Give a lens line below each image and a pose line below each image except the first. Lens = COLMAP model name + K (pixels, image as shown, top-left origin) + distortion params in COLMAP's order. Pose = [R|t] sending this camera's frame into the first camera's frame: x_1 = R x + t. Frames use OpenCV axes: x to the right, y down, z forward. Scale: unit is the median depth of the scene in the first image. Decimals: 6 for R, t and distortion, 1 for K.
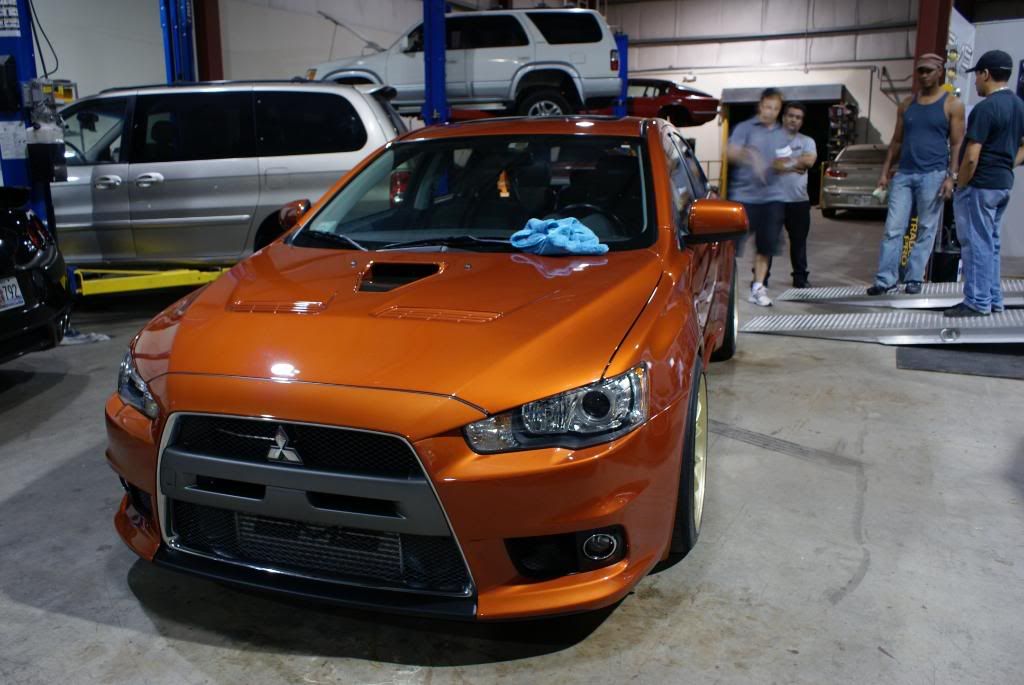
lens RADIAL K [[785.9, 0, 502.2], [0, 785.9, 345.2], [0, 0, 1]] dist [-0.130797, 0.075902]
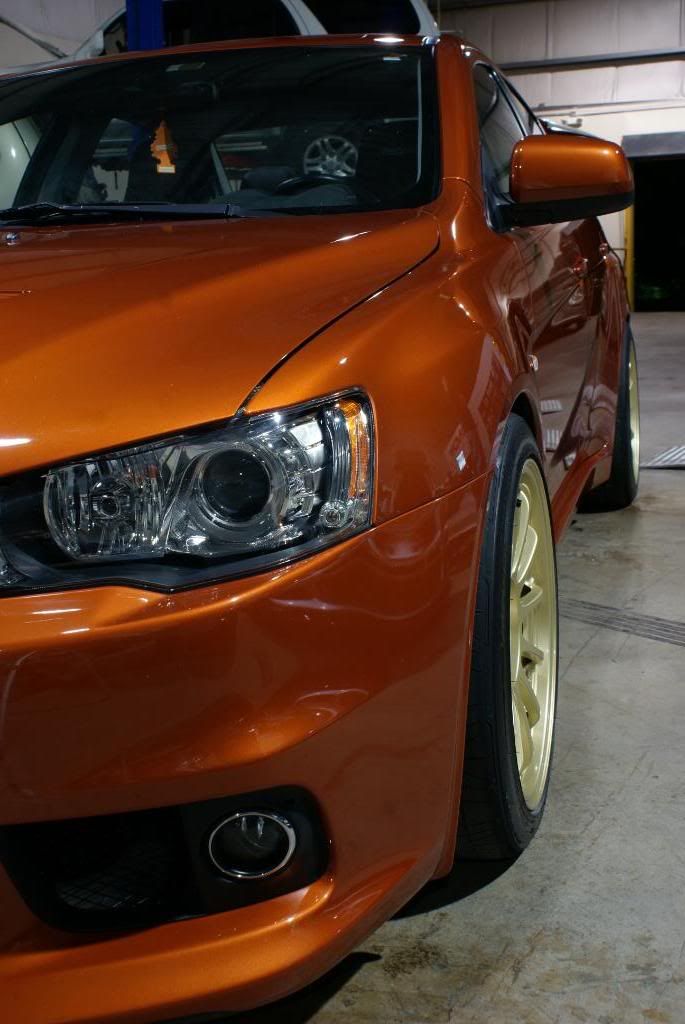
lens RADIAL K [[1187.6, 0, 348.1], [0, 1187.6, 506.1], [0, 0, 1]] dist [-0.062750, 0.000000]
pose [[0.999060, -0.025752, 0.034866, 0.135672], [0.027214, 0.998741, -0.042129, 0.098544], [-0.033738, 0.043038, 0.998504, 0.341544]]
